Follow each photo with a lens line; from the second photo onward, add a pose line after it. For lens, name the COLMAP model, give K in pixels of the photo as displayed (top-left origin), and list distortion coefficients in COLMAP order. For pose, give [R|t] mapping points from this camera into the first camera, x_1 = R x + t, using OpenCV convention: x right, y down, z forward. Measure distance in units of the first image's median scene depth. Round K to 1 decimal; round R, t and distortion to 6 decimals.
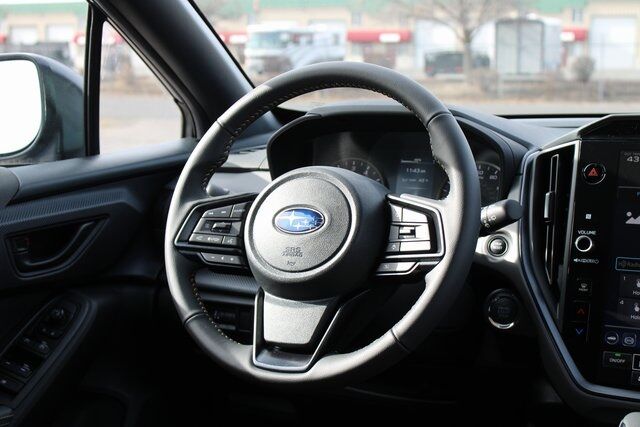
lens RADIAL K [[999.1, 0, 317.2], [0, 999.1, 212.8], [0, 0, 1]] dist [-0.029809, 0.000000]
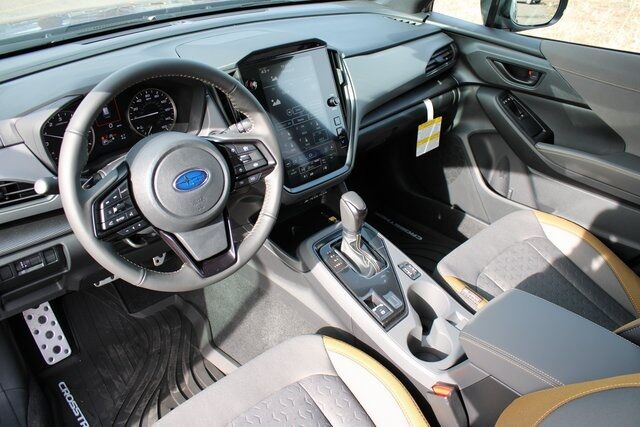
lens RADIAL K [[526.6, 0, 324.9], [0, 526.6, 209.1], [0, 0, 1]] dist [-0.118203, 0.045814]
pose [[0.368357, -0.483637, 0.793983, -0.535535], [0.106333, 0.870347, 0.480821, -0.282465], [-0.923583, -0.092687, 0.372025, 0.491449]]
